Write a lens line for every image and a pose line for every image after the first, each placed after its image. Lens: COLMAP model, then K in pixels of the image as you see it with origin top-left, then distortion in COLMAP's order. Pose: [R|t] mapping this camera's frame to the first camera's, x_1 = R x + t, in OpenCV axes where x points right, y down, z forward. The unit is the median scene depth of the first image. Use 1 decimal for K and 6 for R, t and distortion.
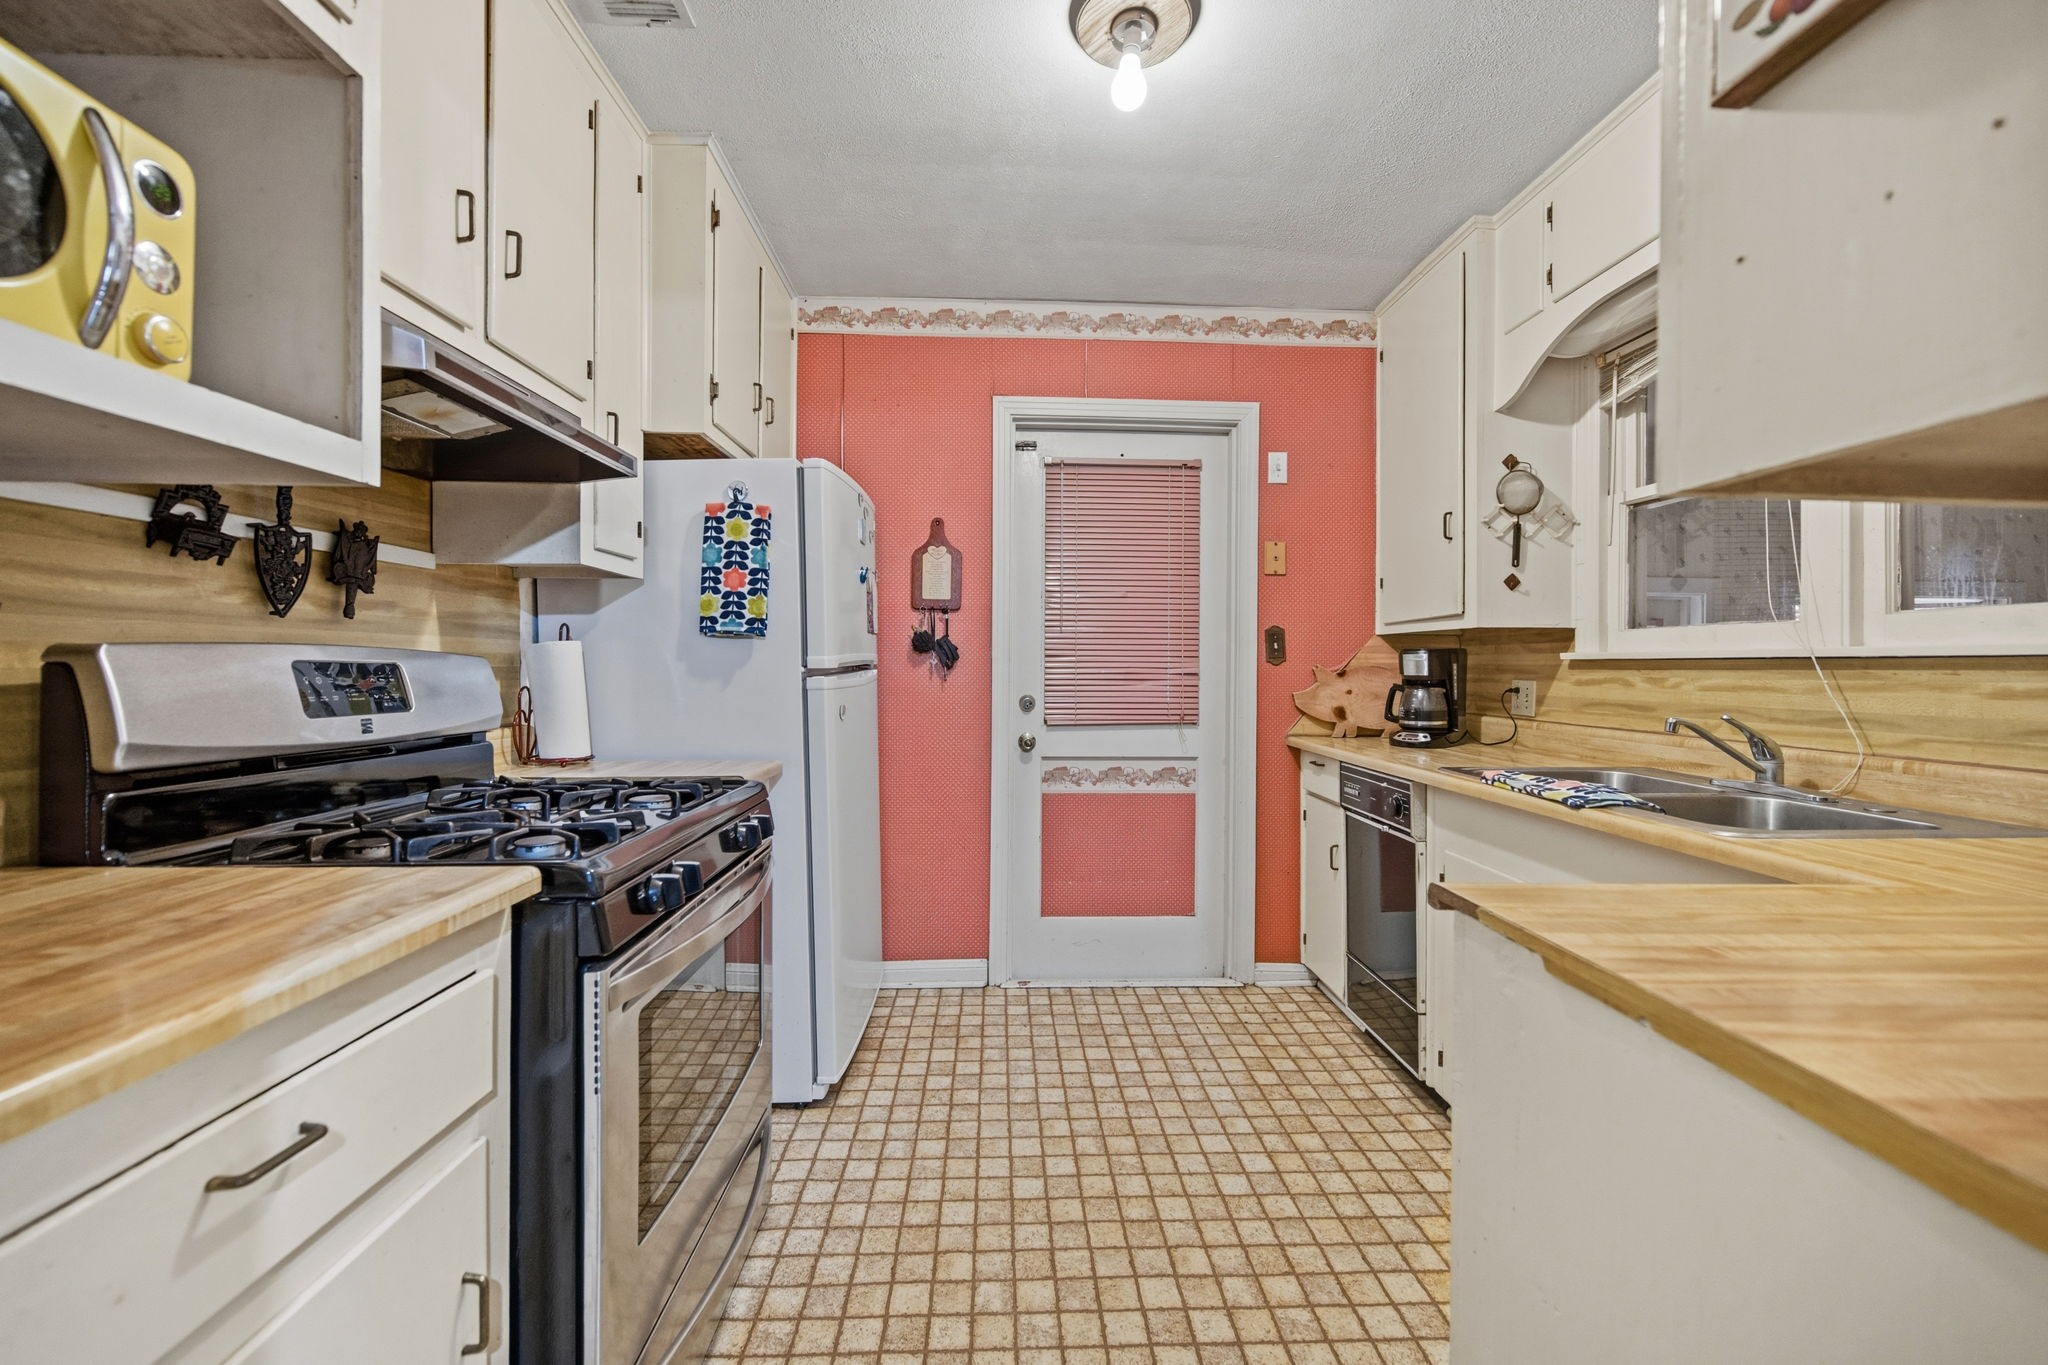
lens RADIAL K [[825.8, 0, 1023.4], [0, 825.8, 670.2], [0, 0, 1]] dist [-0.001855, -0.000340]
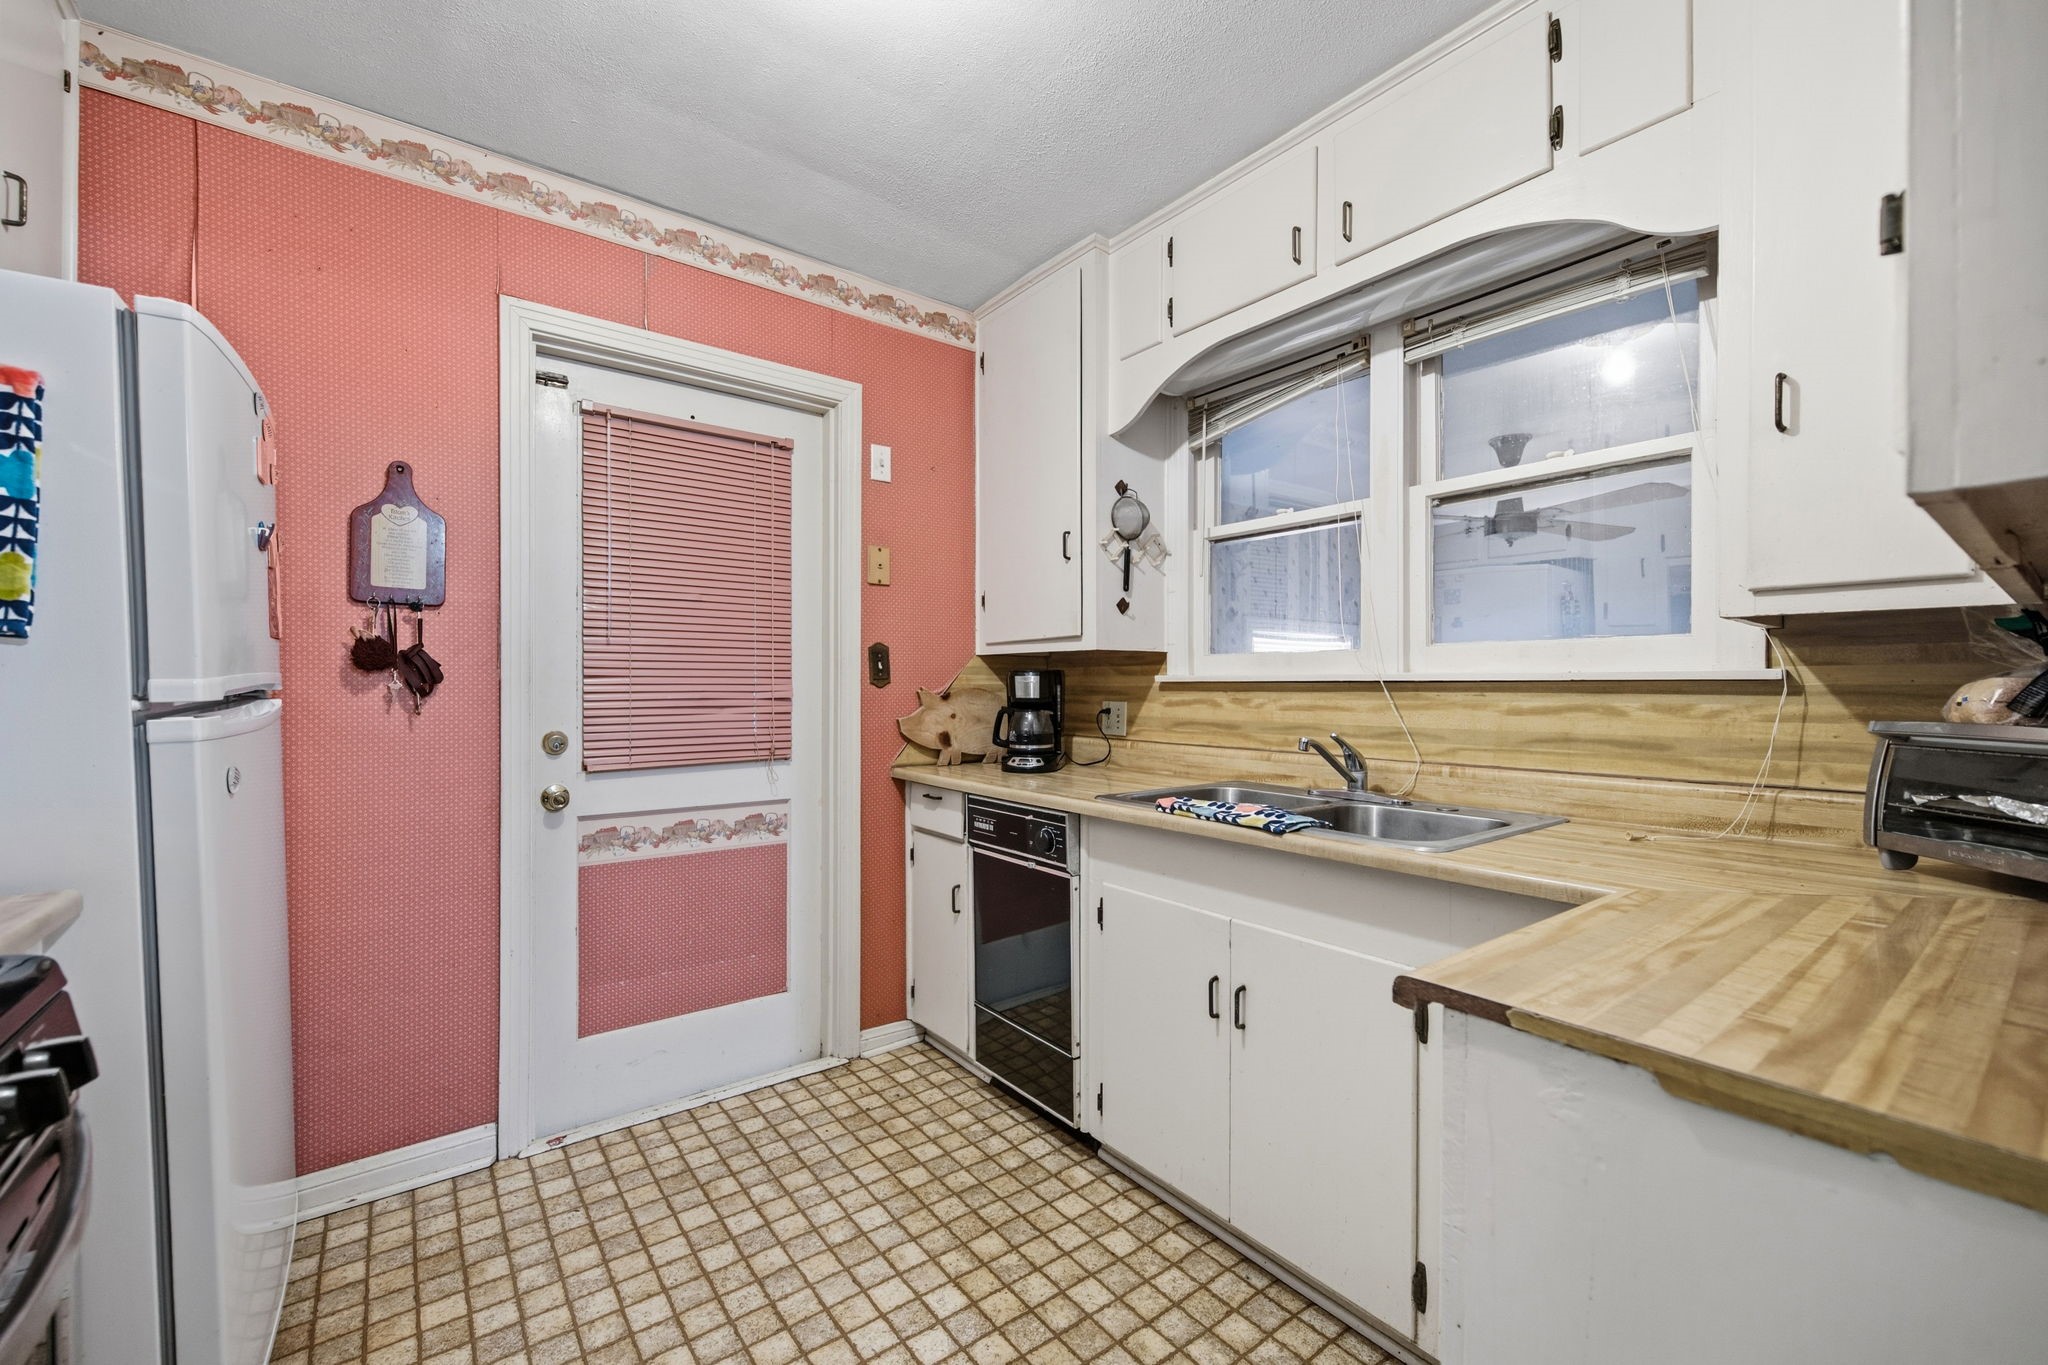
lens RADIAL K [[825.8, 0, 1006.3], [0, 825.8, 687.8], [0, 0, 1]] dist [-0.001855, -0.000340]
pose [[0.814331, -0.006244, 0.580367, -0.102185], [0.005606, 0.999980, 0.002891, -0.008171], [-0.580373, 0.000899, 0.814350, 0.222053]]
